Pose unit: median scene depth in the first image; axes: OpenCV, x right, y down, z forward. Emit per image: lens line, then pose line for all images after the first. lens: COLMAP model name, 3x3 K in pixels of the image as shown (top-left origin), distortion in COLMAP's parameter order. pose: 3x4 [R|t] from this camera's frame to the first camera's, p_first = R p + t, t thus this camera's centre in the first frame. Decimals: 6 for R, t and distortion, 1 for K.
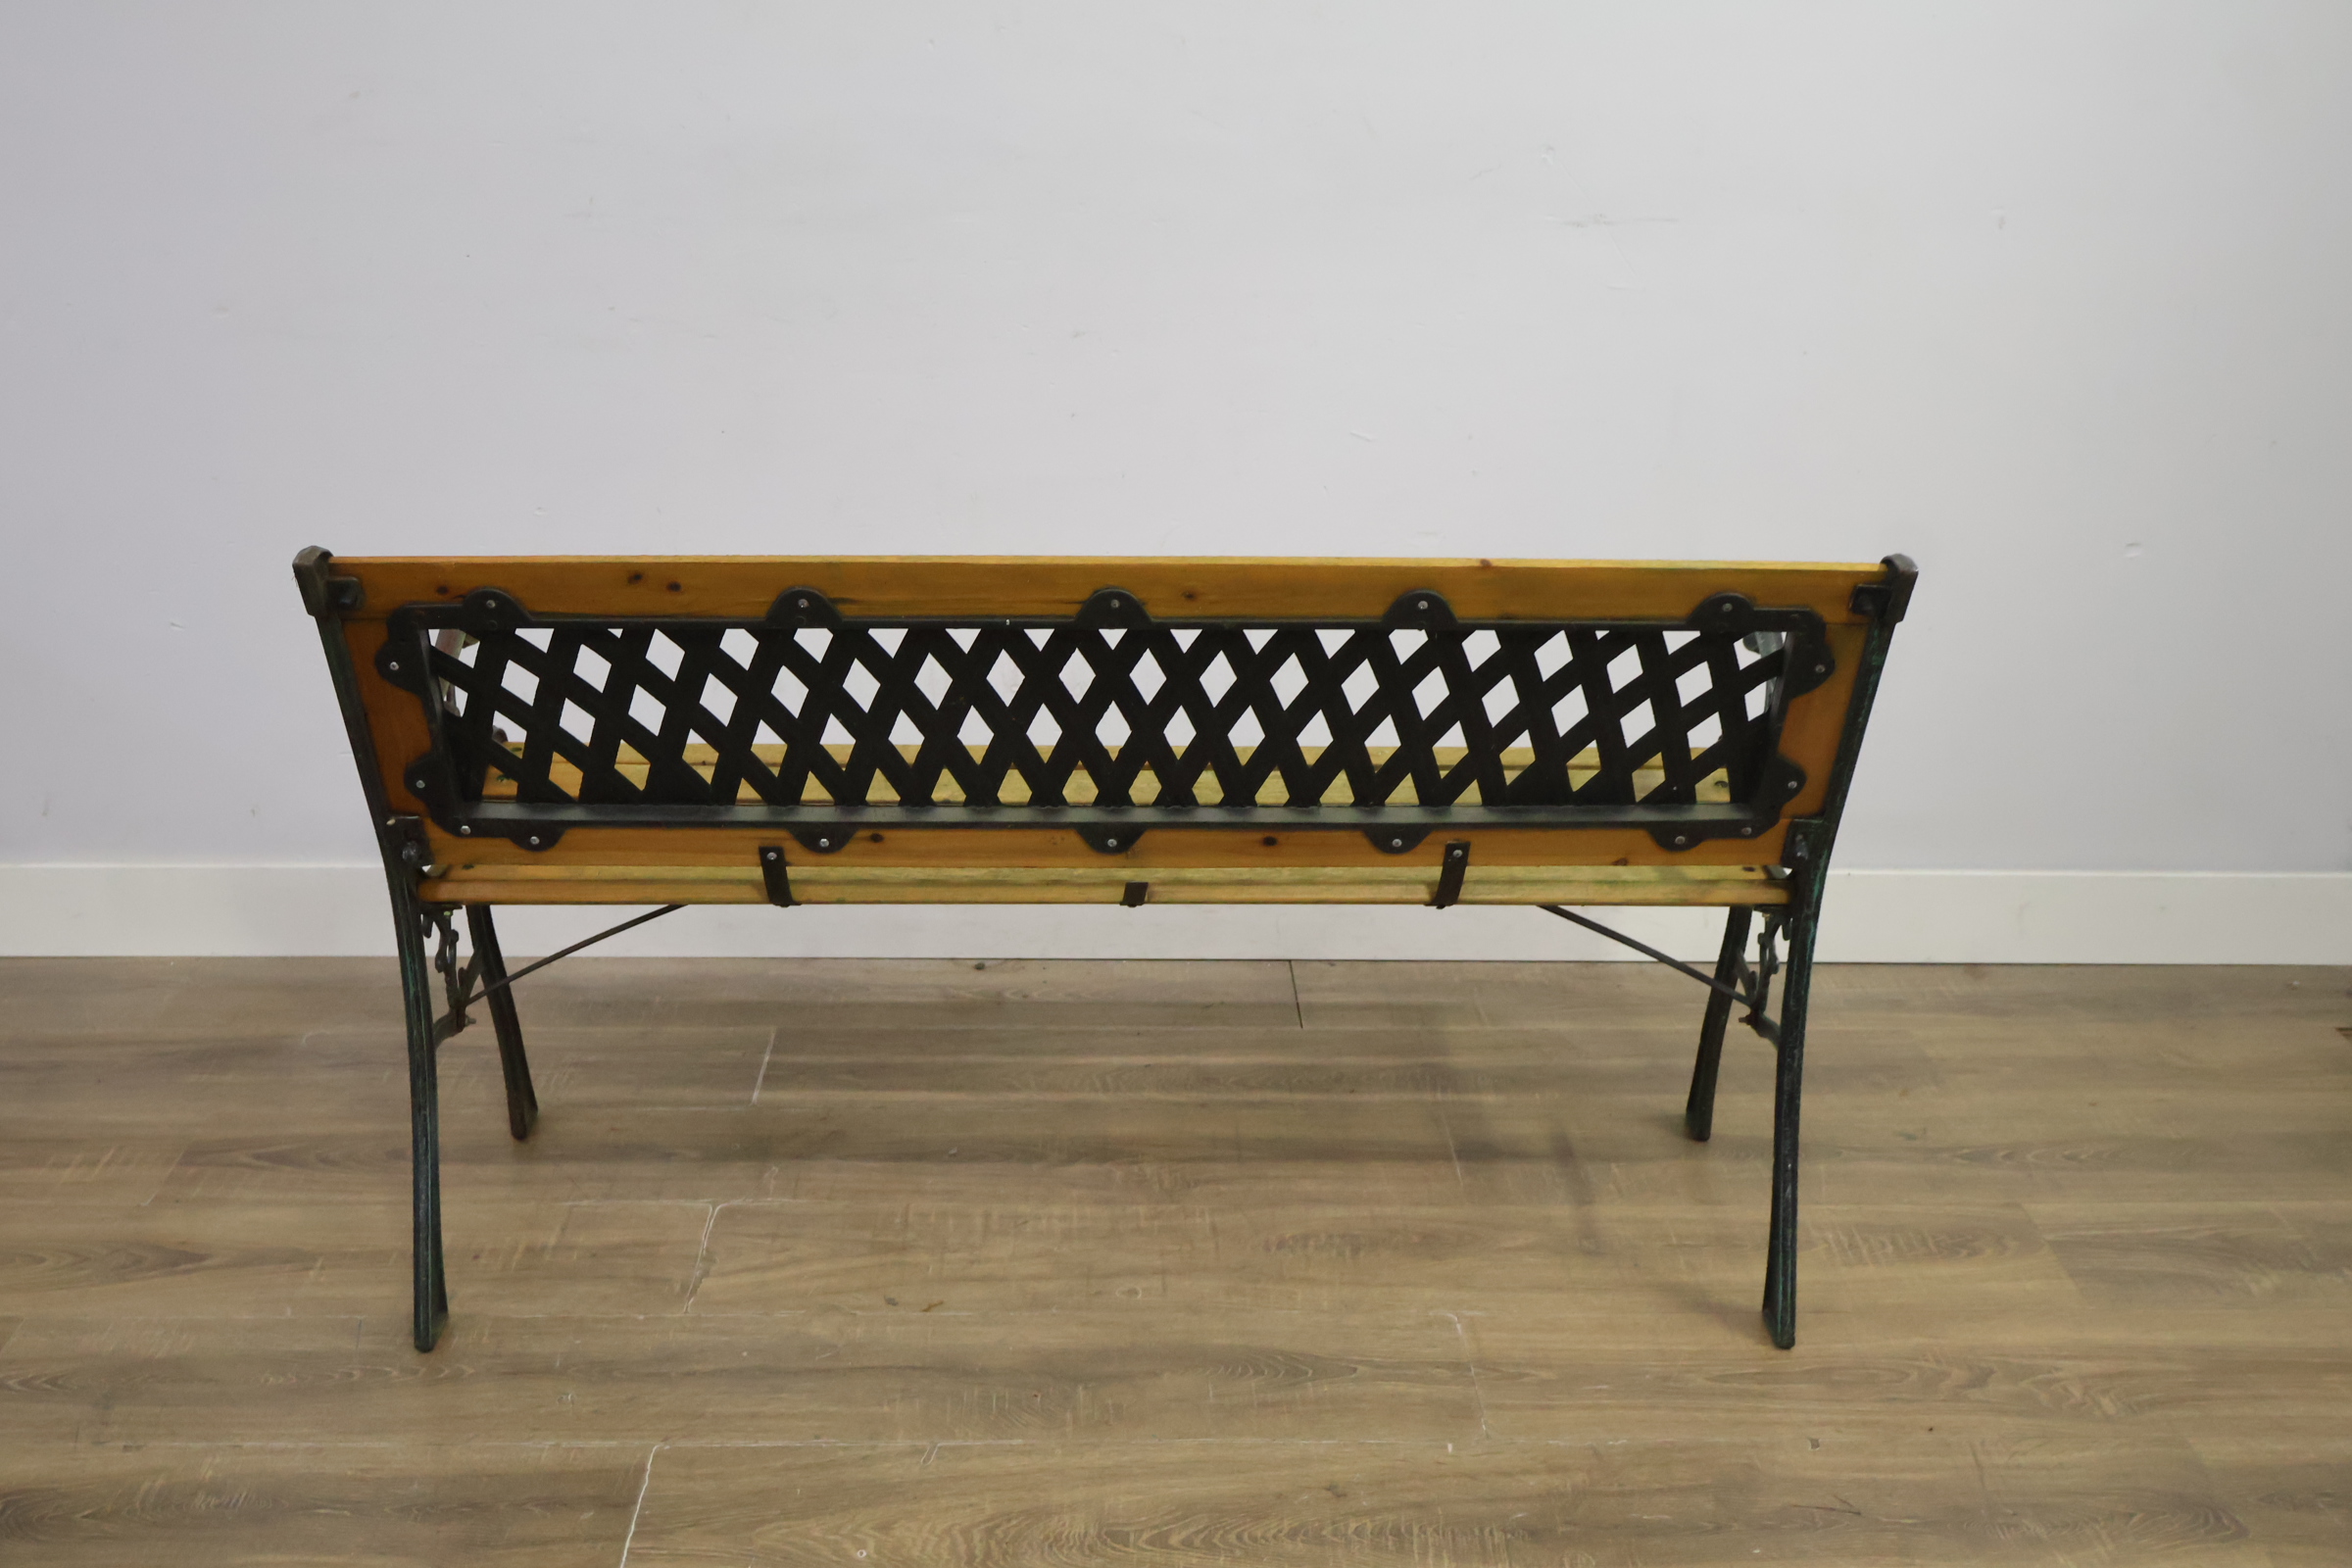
lens RADIAL K [[2558.8, 0, 1164.0], [0, 2558.8, 782.4], [0, 0, 1]] dist [0.006582, 0.000000]
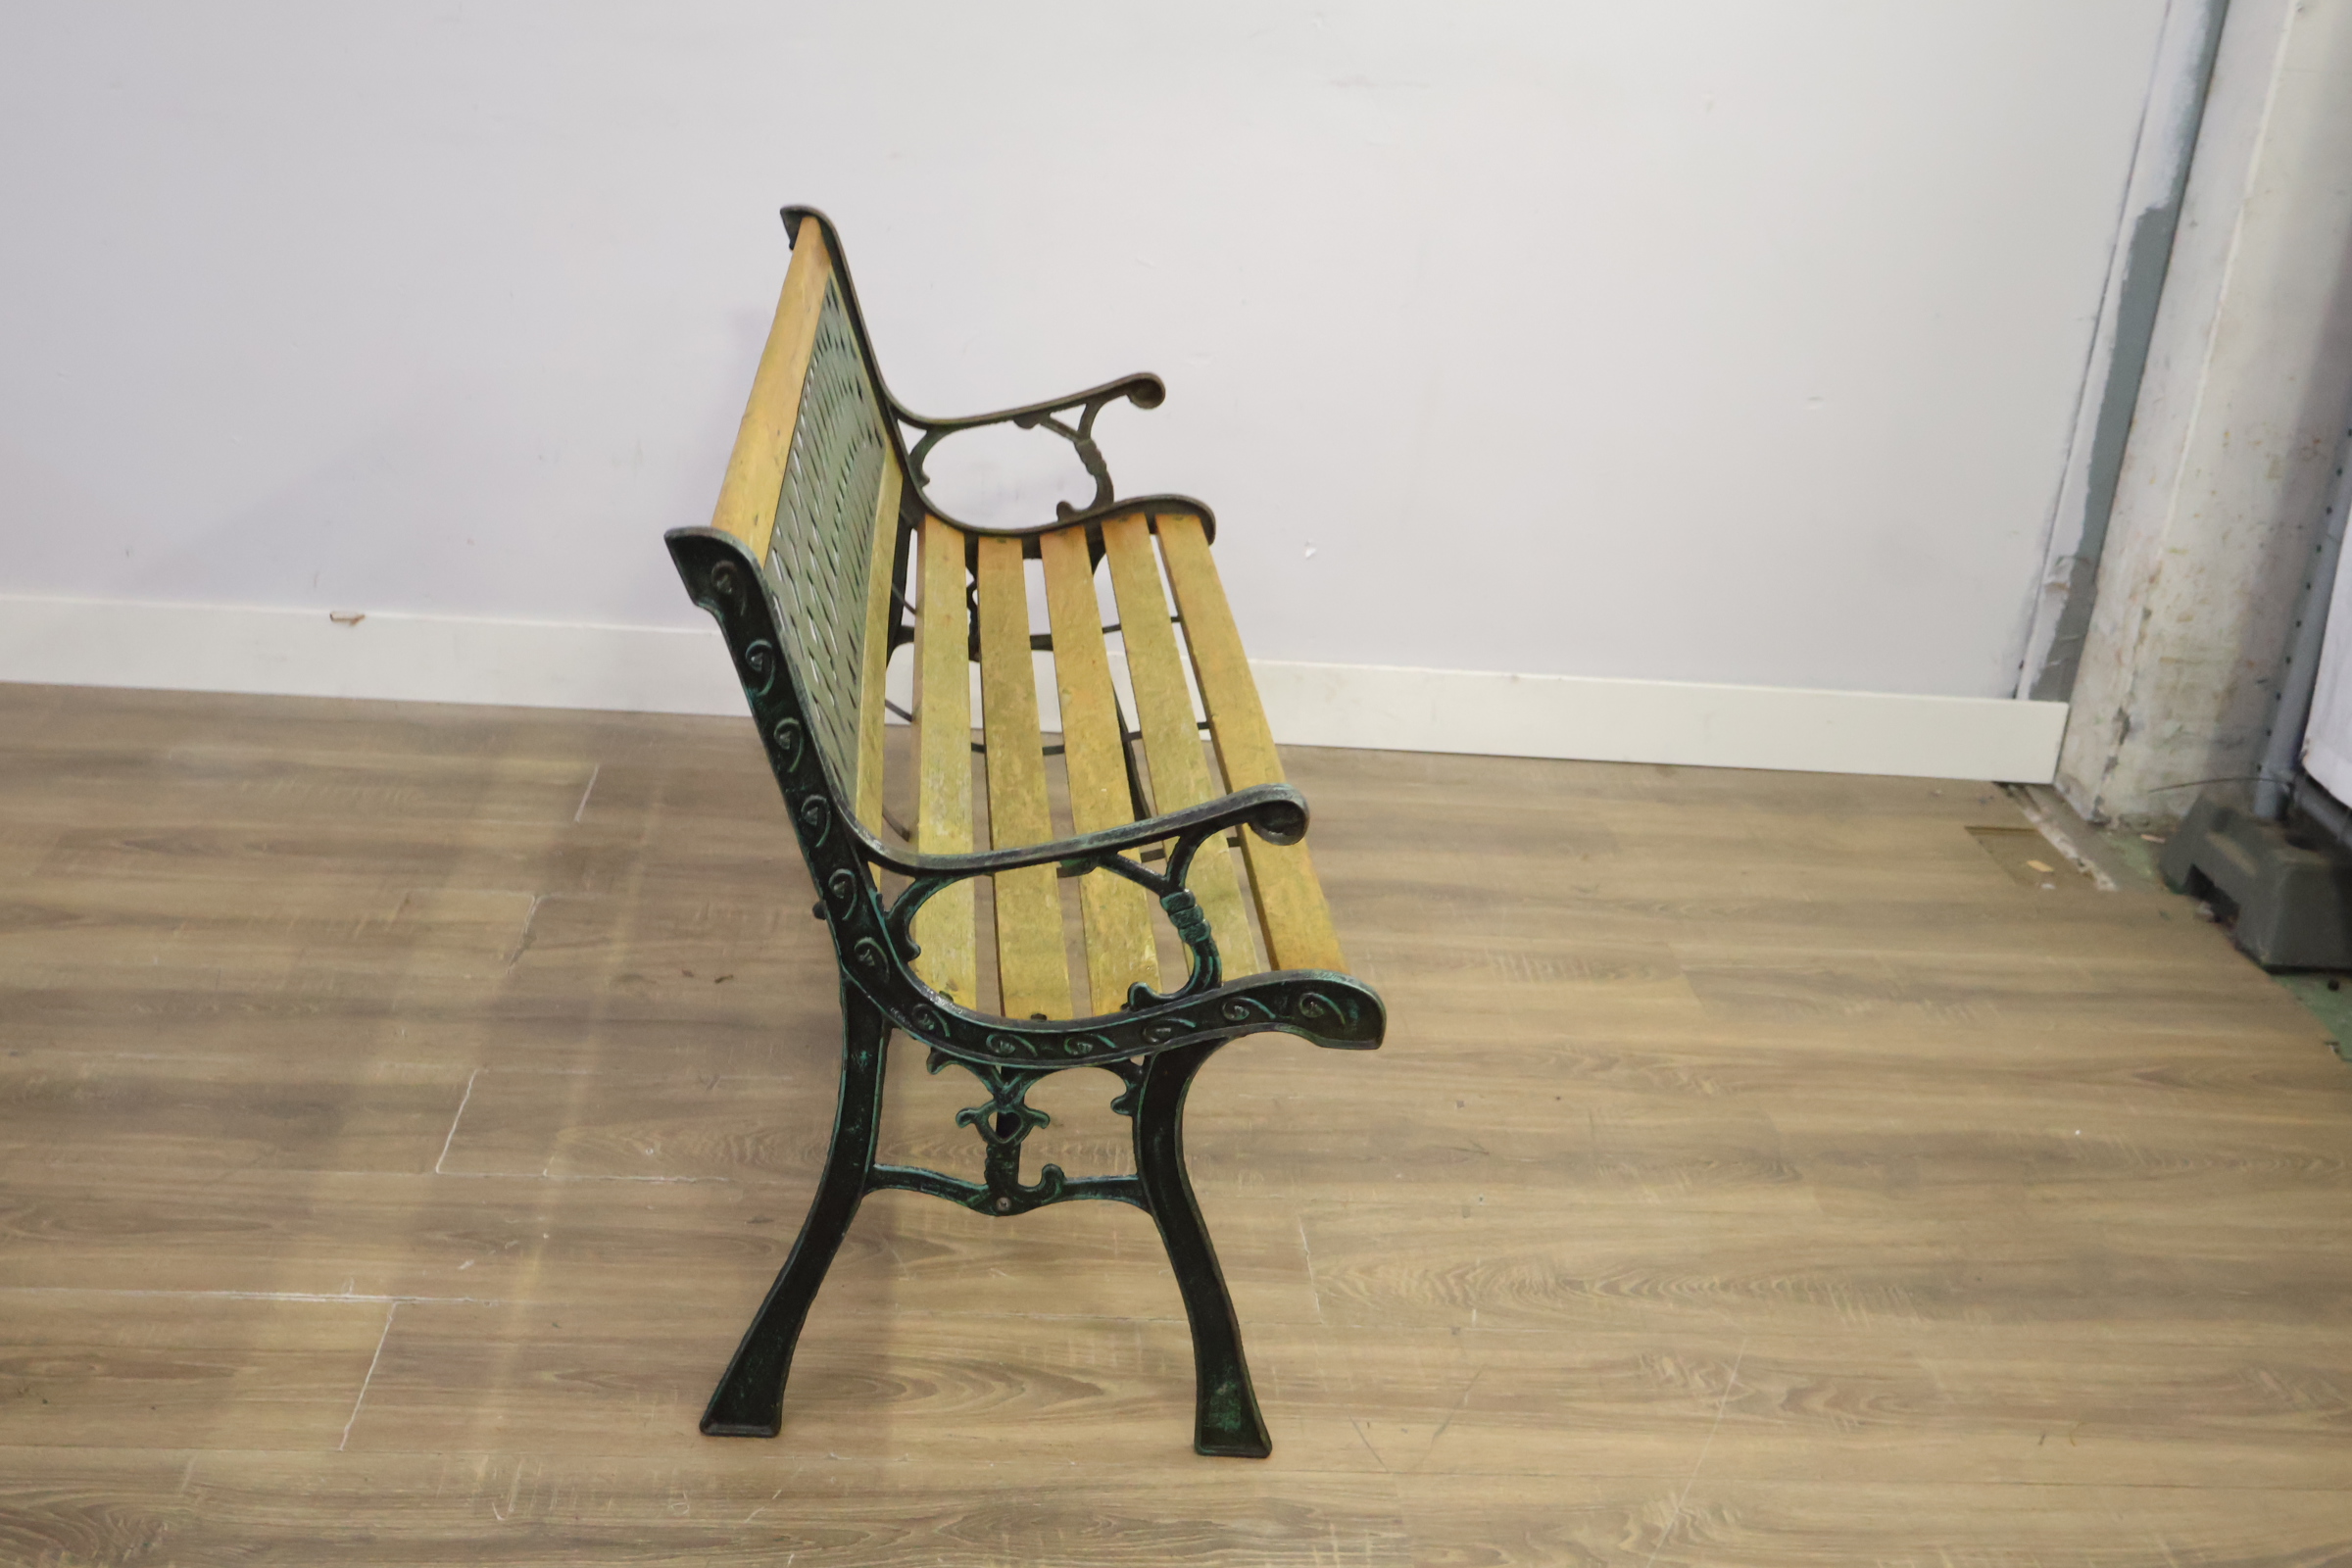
lens RADIAL K [[2558.8, 0, 1179.3], [0, 2558.8, 787.3], [0, 0, 1]] dist [0.006582, 0.000000]
pose [[0.997091, 0.042870, 0.063020, 0.039208], [-0.044988, 0.998456, 0.032586, 0.072887], [-0.061526, -0.035326, 0.997480, -0.168837]]
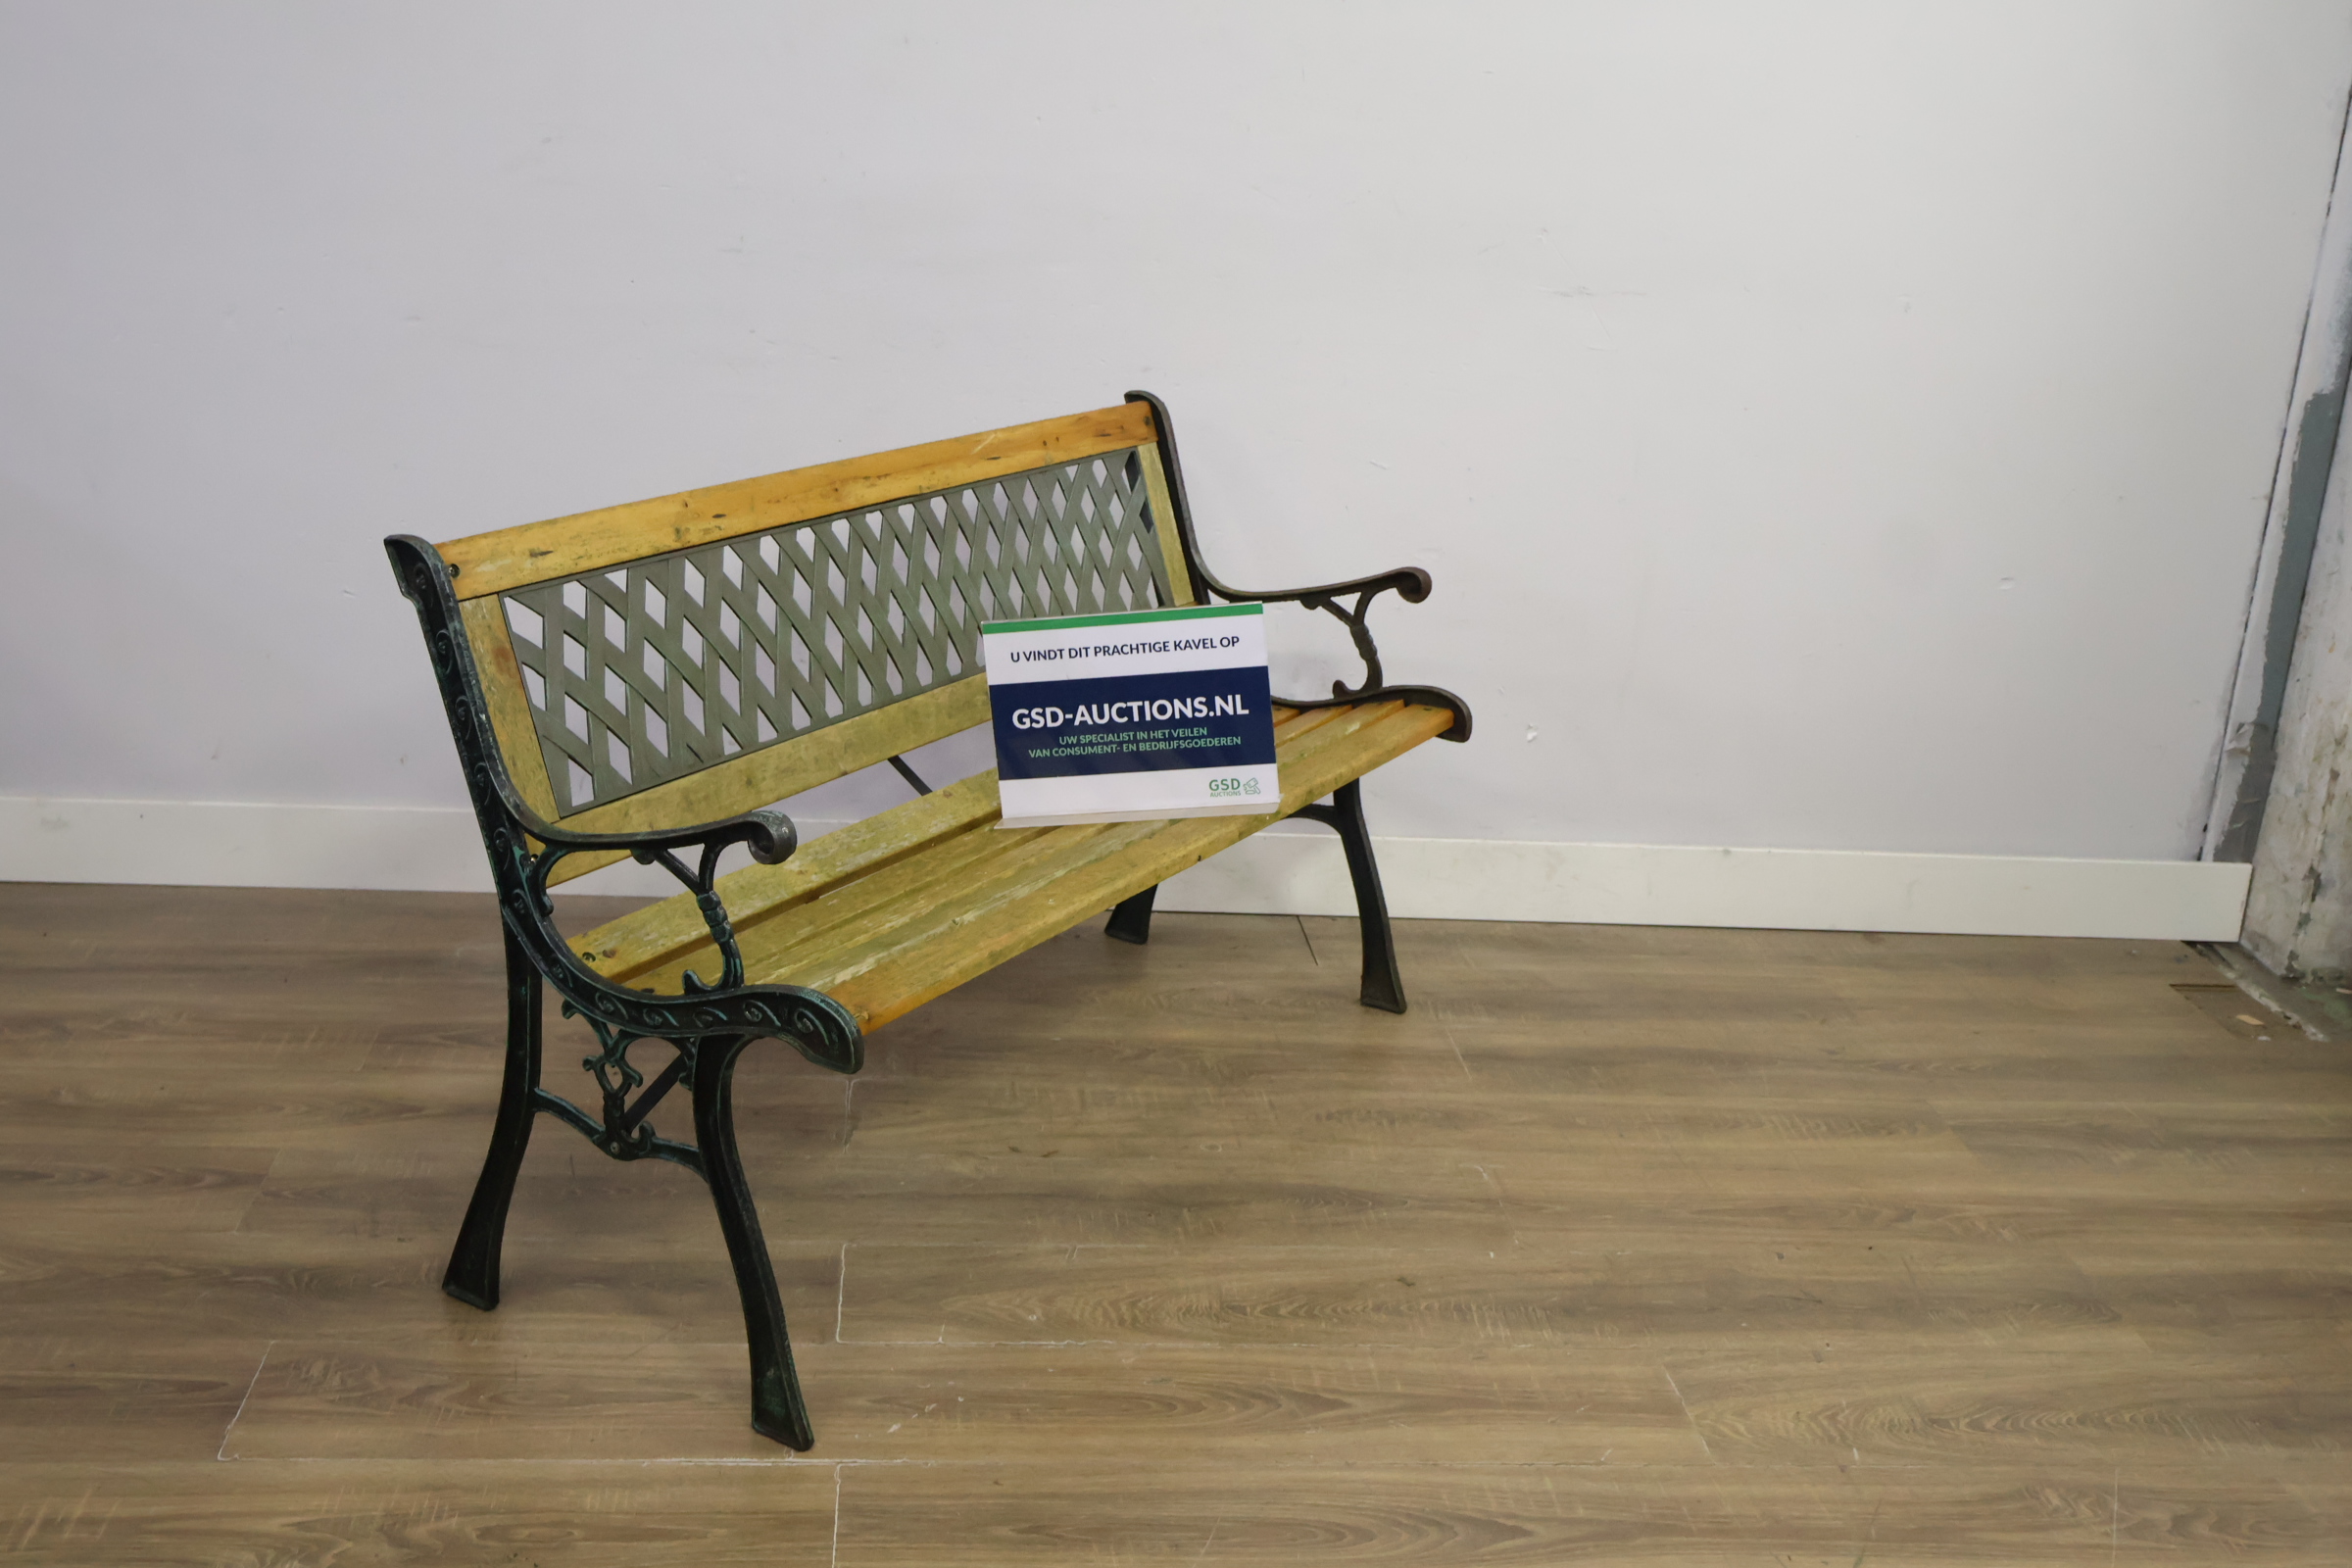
lens RADIAL K [[2558.8, 0, 1174.6], [0, 2558.8, 779.4], [0, 0, 1]] dist [0.006582, 0.000000]
pose [[0.996565, 0.025816, 0.078690, -0.134482], [-0.021959, 0.998533, -0.049501, 0.089974], [-0.079853, 0.047603, 0.995669, -0.211453]]
